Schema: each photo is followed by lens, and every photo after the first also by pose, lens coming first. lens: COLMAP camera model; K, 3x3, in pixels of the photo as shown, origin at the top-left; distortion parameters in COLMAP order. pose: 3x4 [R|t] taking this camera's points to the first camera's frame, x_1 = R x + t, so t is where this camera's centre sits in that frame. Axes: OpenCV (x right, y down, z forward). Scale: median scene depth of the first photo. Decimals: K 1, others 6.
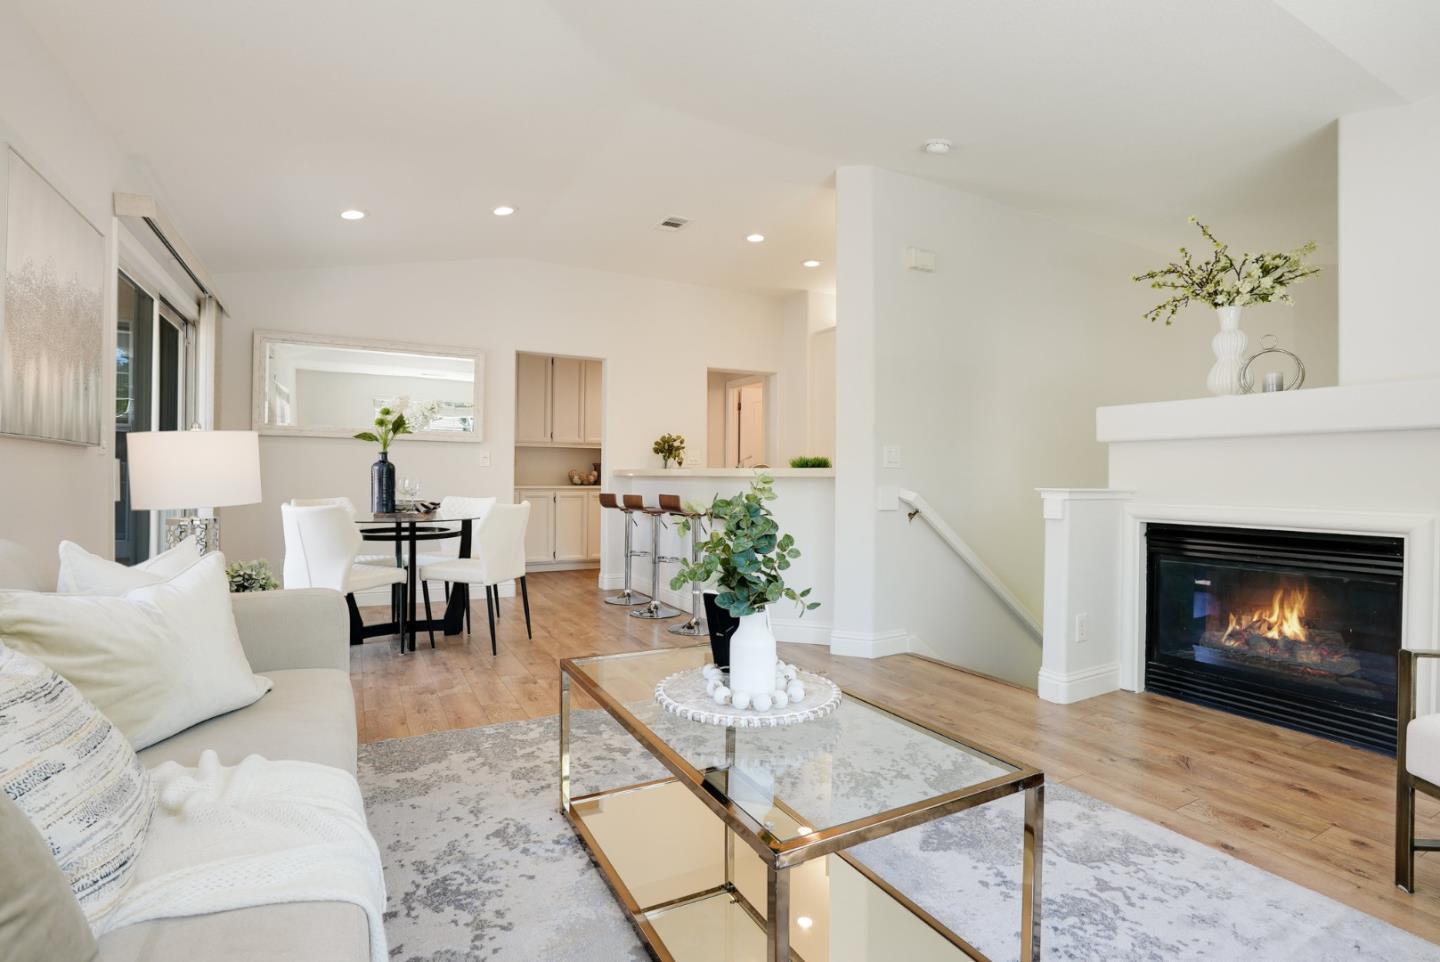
lens RADIAL K [[675.8, 0, 725.1], [0, 675.8, 482.5], [0, 0, 1]] dist [-0.037397, 0.004073]
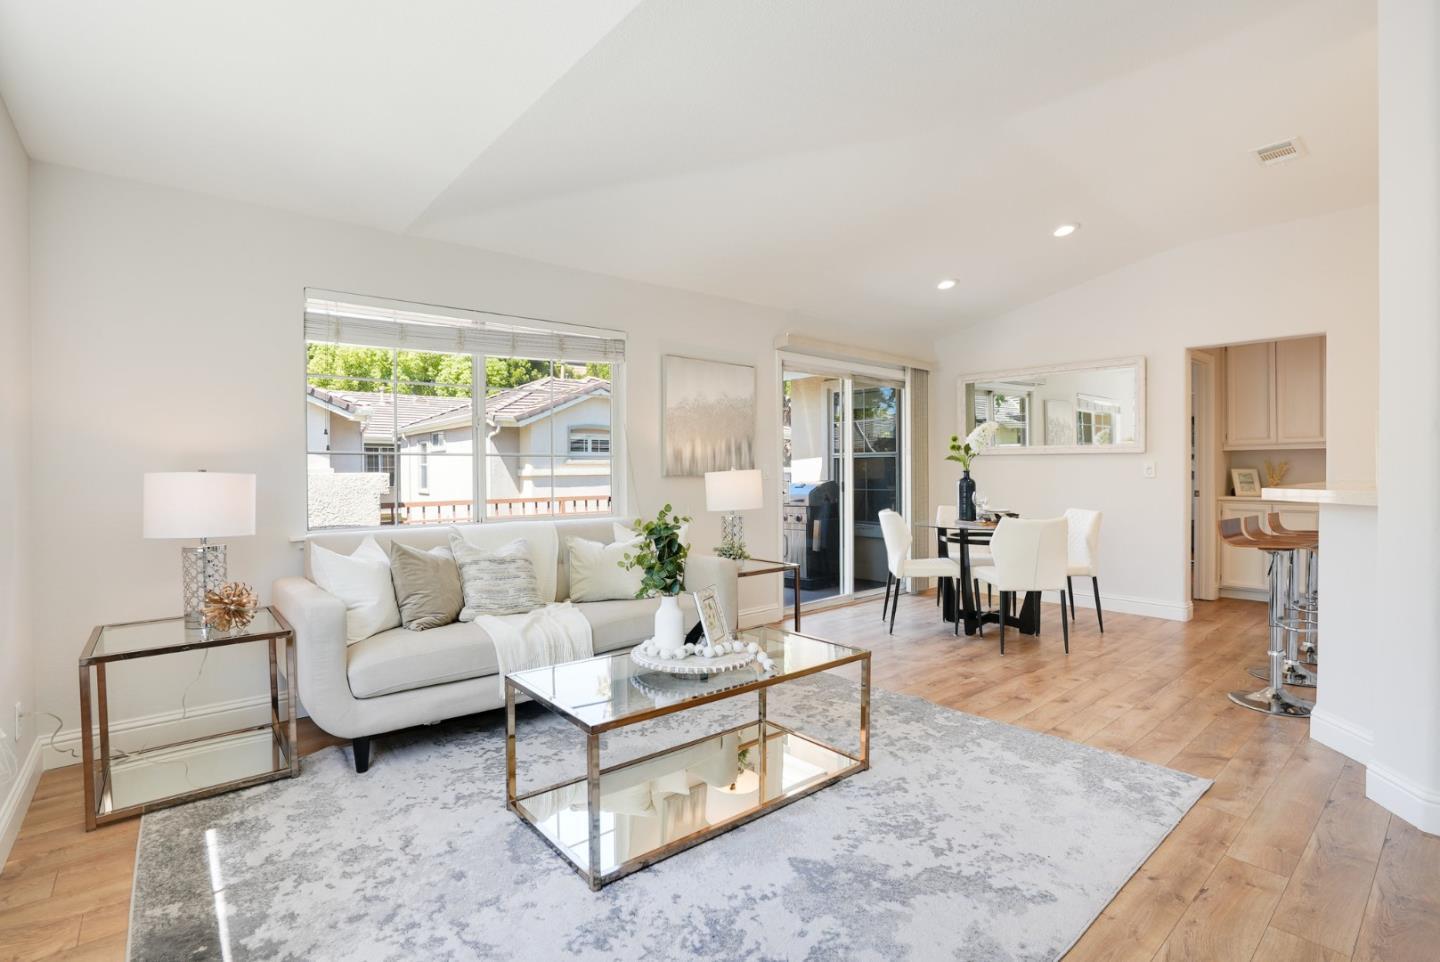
lens RADIAL K [[675.8, 0, 717.3], [0, 675.8, 479.1], [0, 0, 1]] dist [-0.037397, 0.004073]
pose [[0.189219, 0.002788, -0.981931, 0.436820], [0.000921, 0.999995, 0.003017, -0.023897], [0.981934, -0.001475, 0.189216, 0.220627]]
